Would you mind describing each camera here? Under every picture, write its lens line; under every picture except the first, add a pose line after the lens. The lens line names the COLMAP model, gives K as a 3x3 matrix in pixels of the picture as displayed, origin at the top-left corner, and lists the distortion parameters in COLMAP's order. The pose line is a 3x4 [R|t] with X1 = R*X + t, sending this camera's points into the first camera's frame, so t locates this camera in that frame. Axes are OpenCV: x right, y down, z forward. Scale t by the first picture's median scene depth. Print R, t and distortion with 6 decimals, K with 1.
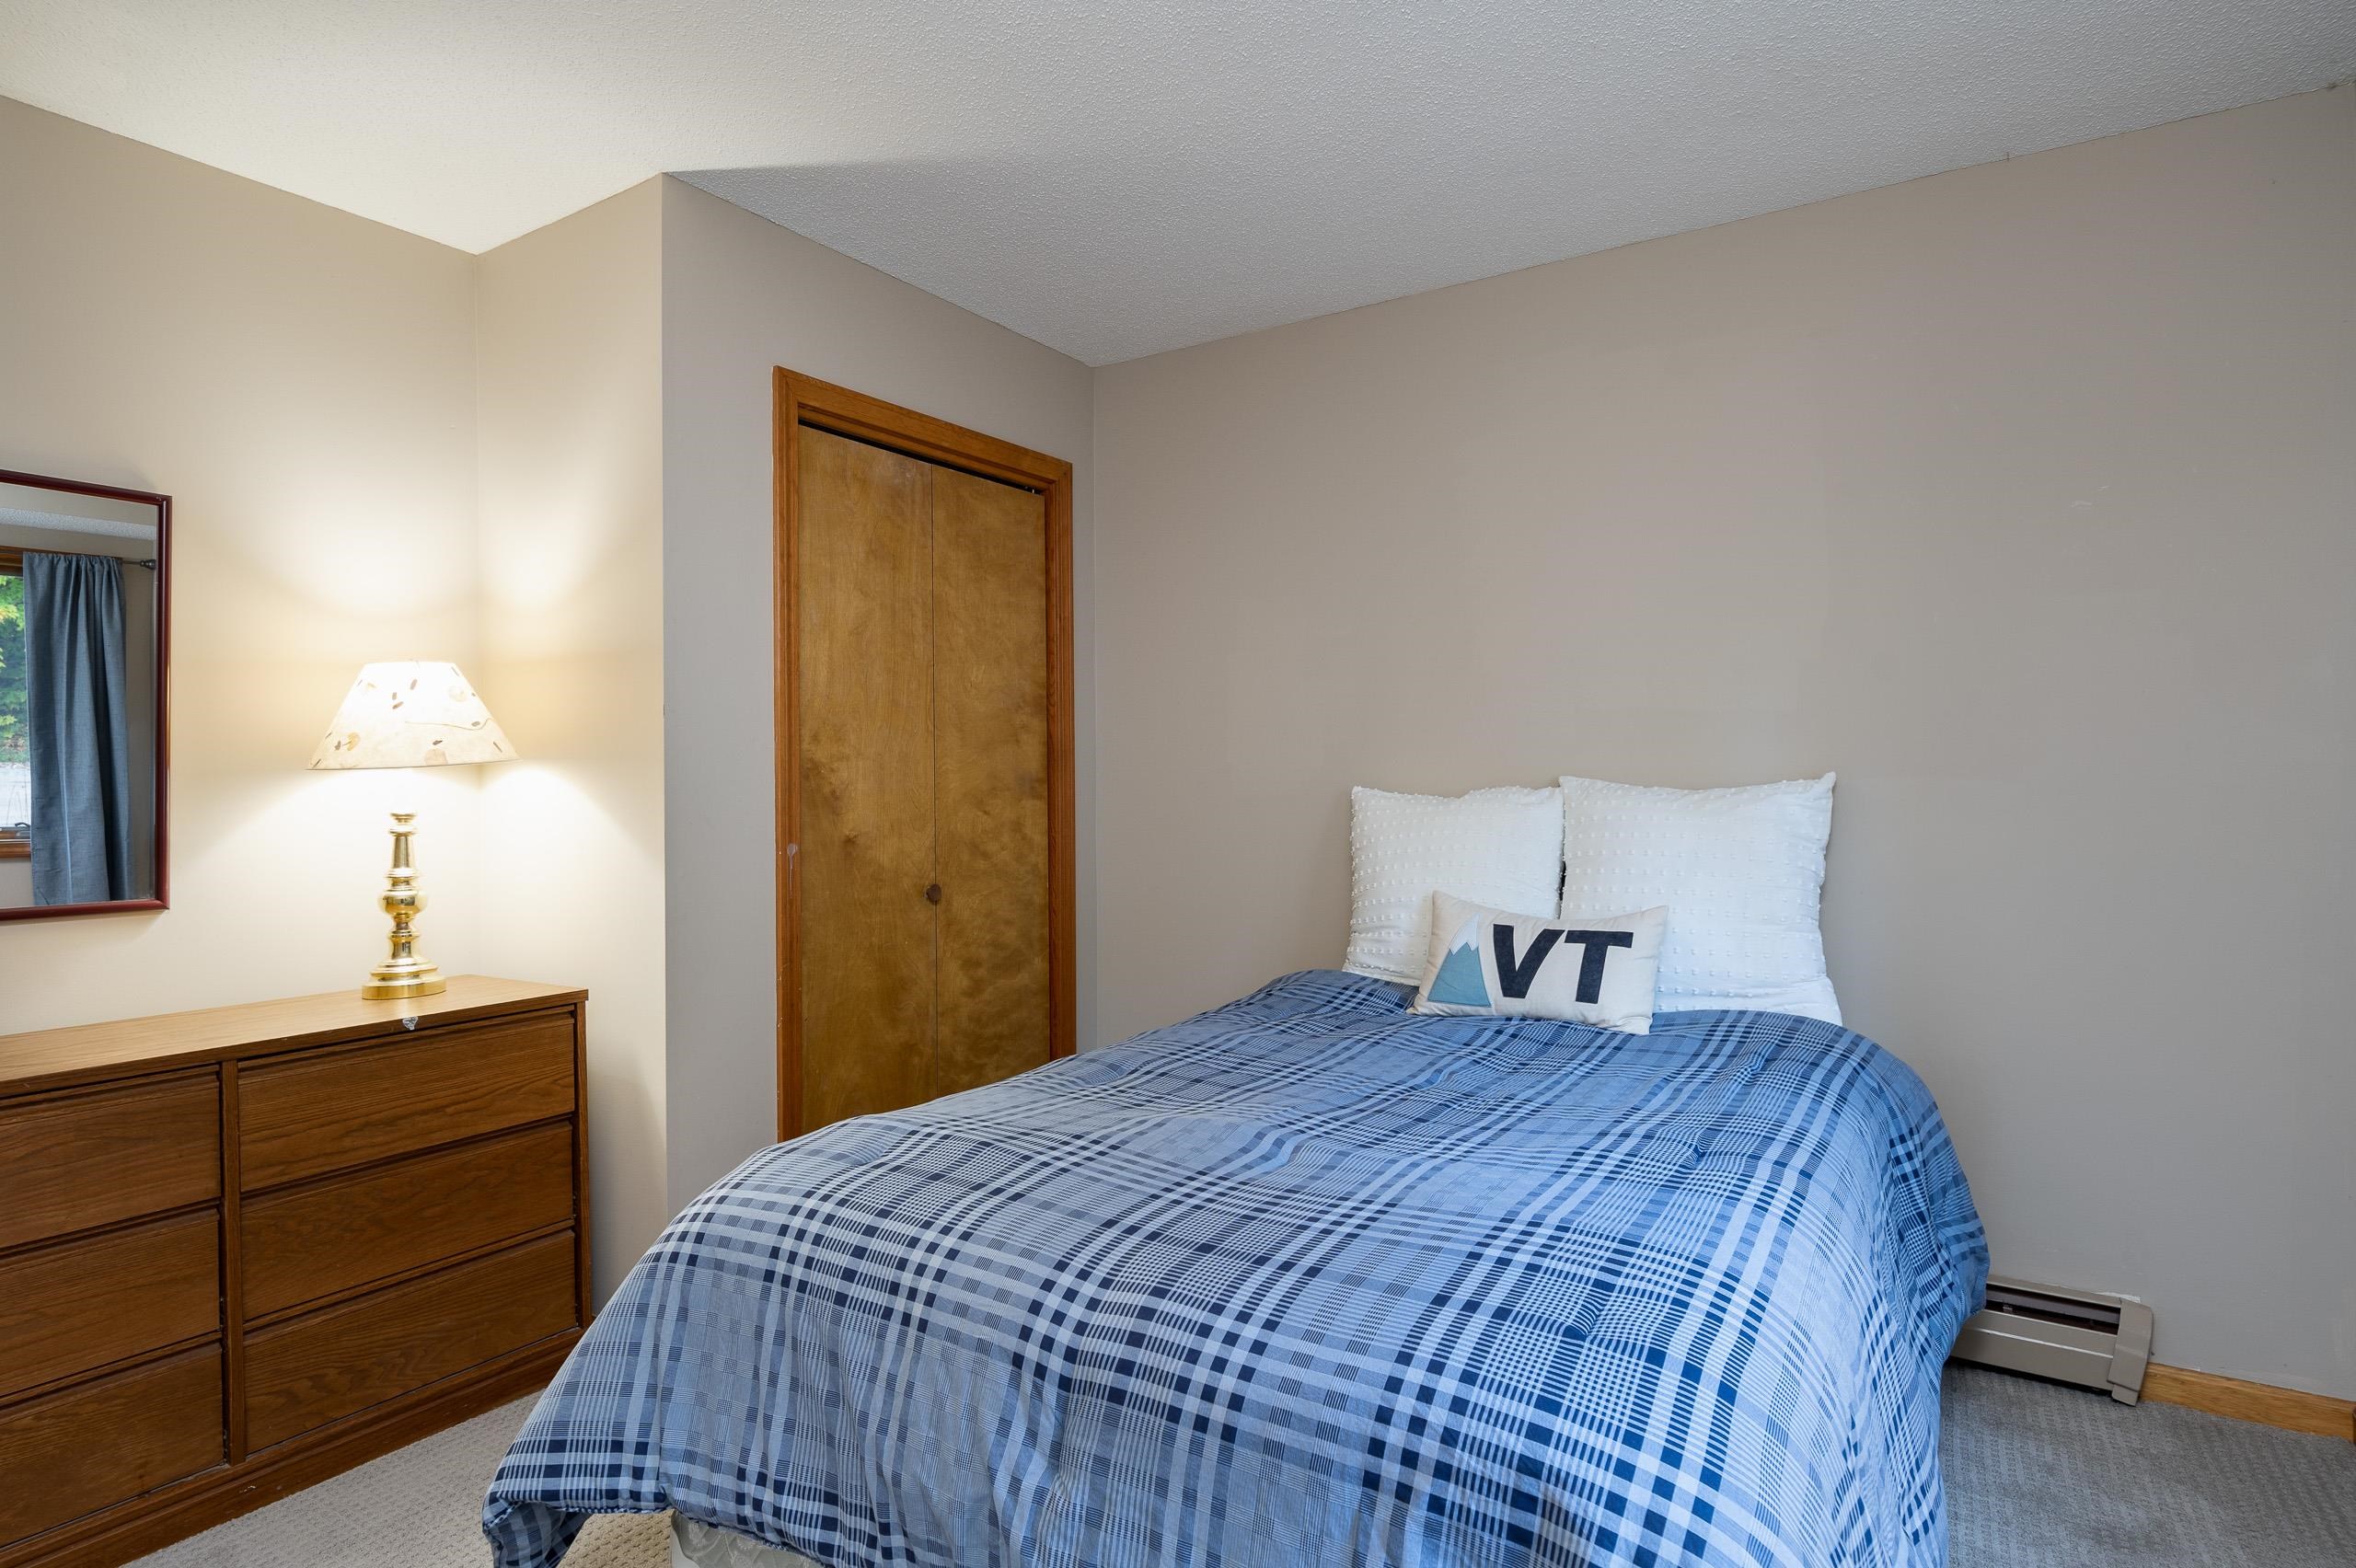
lens RADIAL K [[1200.7, 0, 1184.8], [0, 1200.7, 777.0], [0, 0, 1]] dist [0.005835, -0.008661]
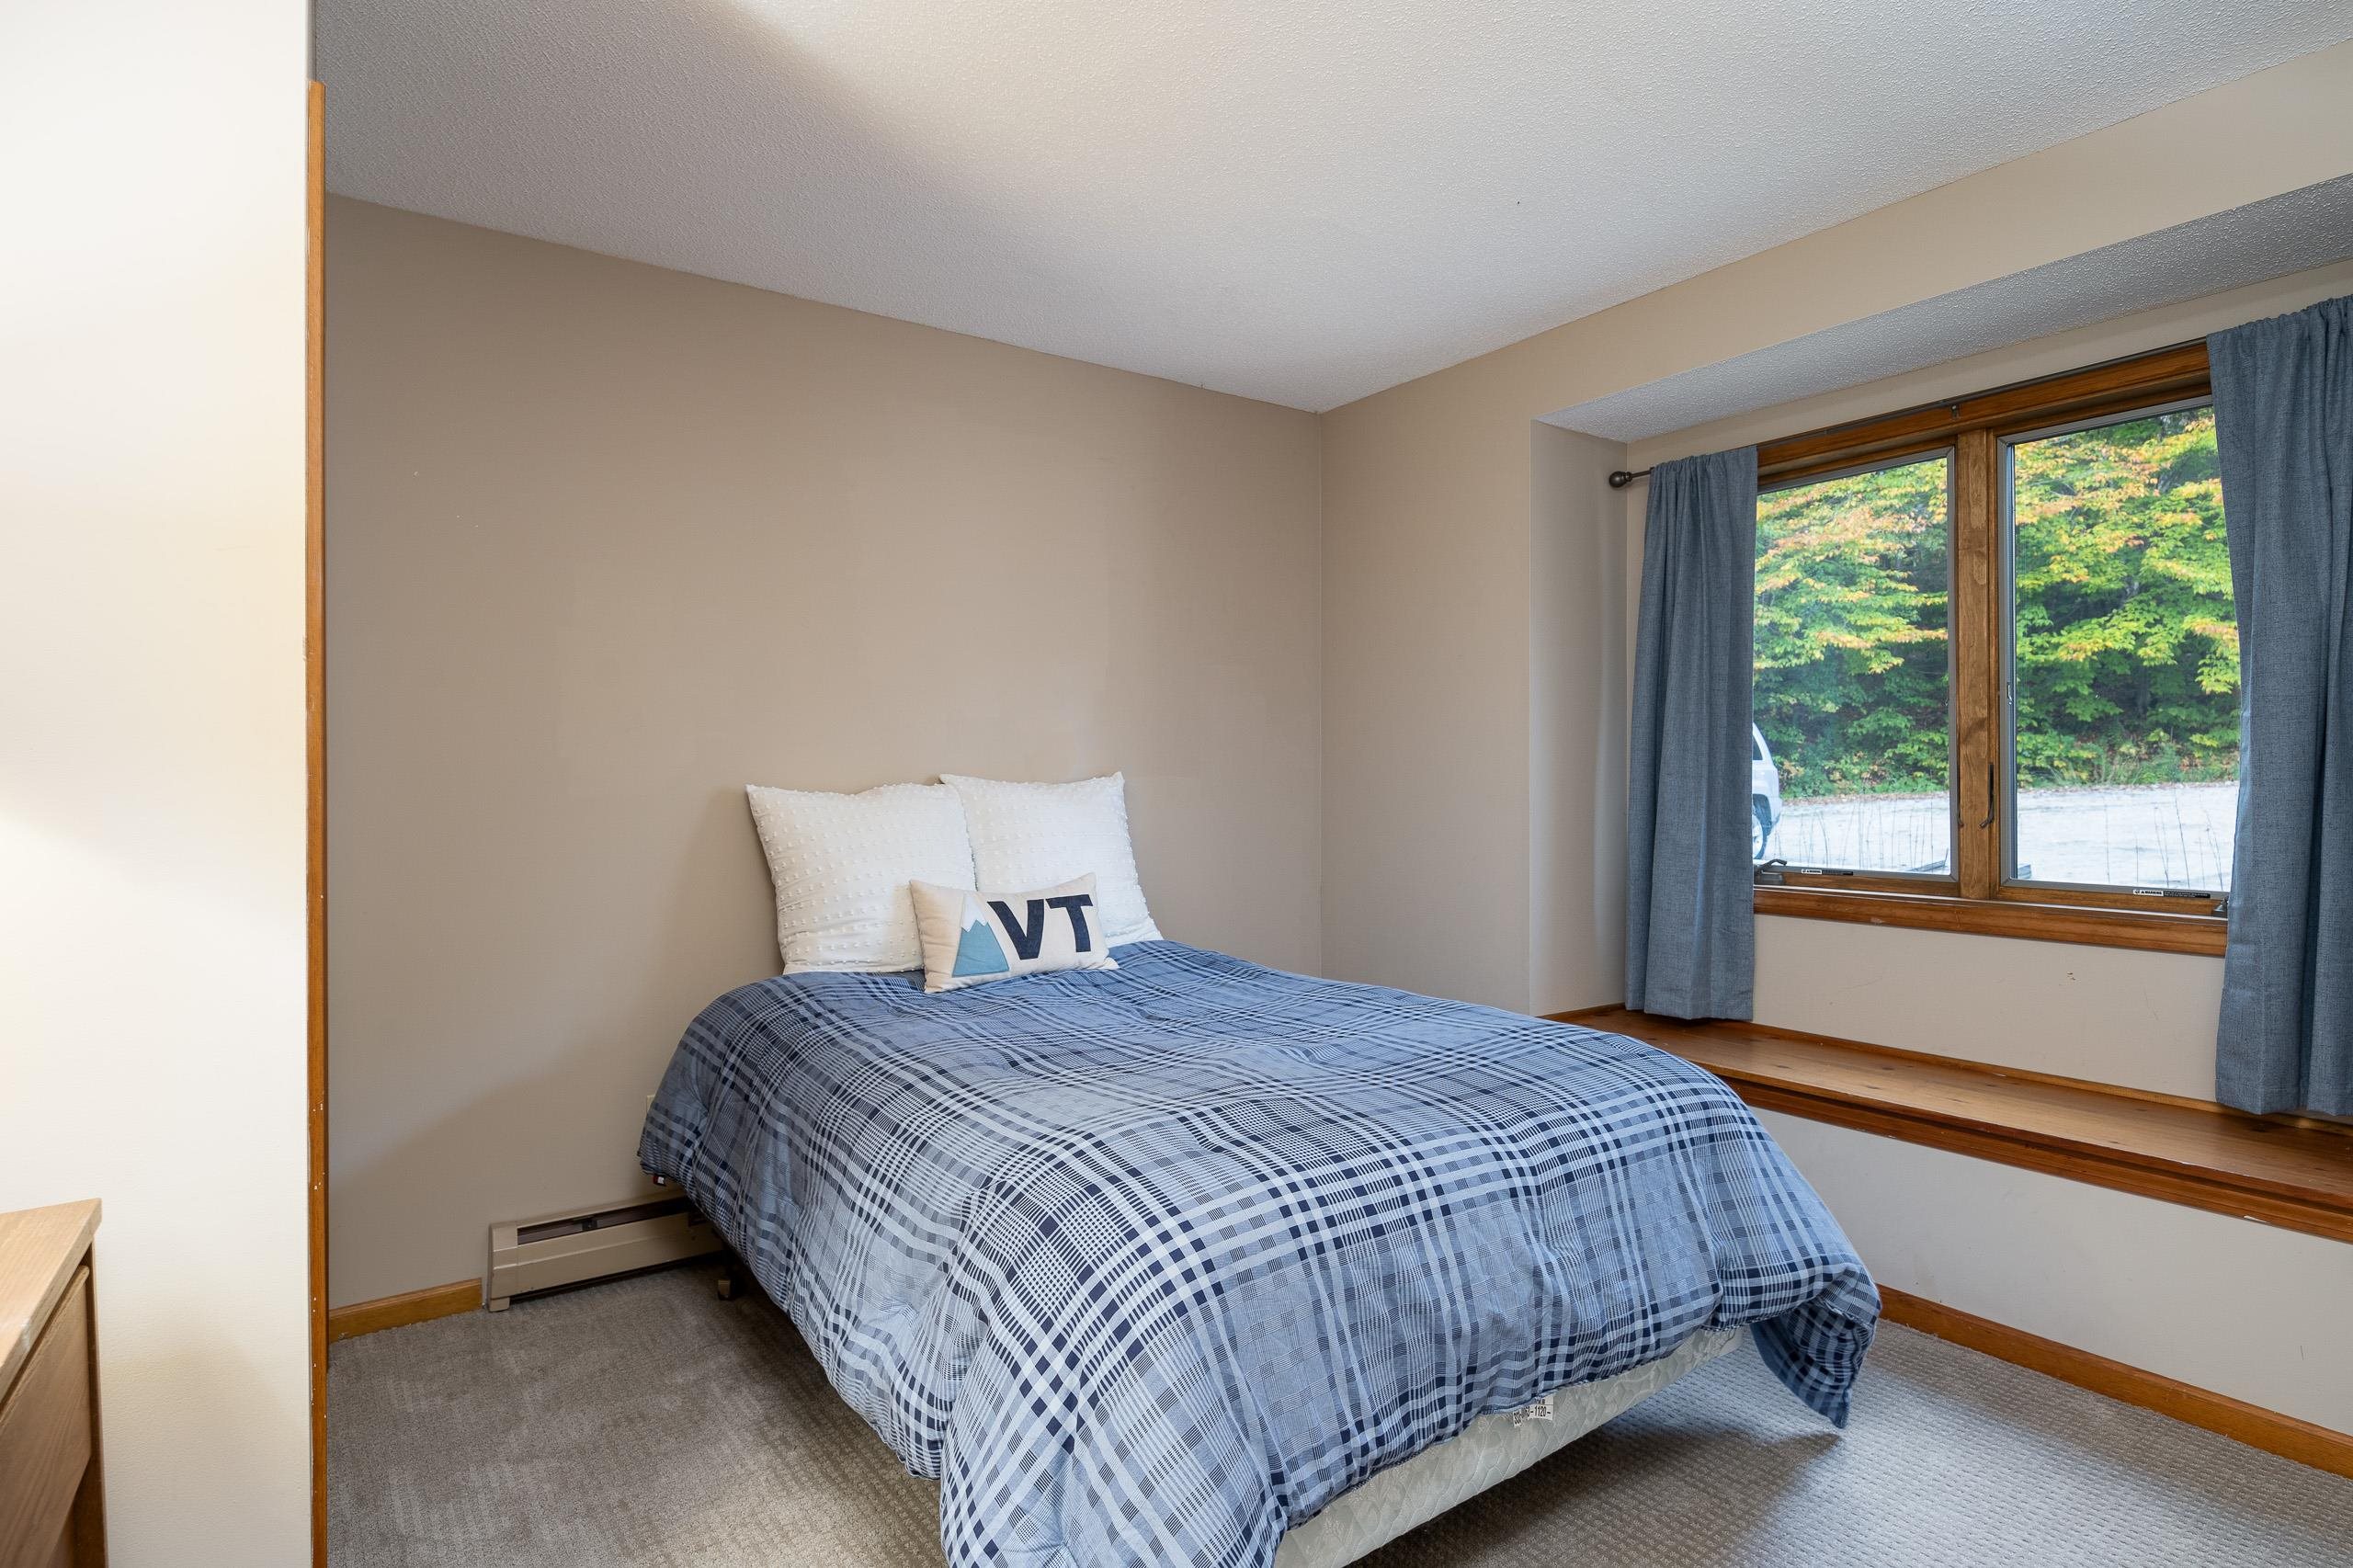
lens RADIAL K [[1199.2, 0, 1183.3], [0, 1199.2, 777.0], [0, 0, 1]] dist [0.005835, -0.008661]
pose [[0.383871, 0.004982, 0.923373, -1.272430], [-0.002047, 0.999988, -0.004544, 0.014797], [-0.923385, -0.000146, 0.383876, 0.673858]]
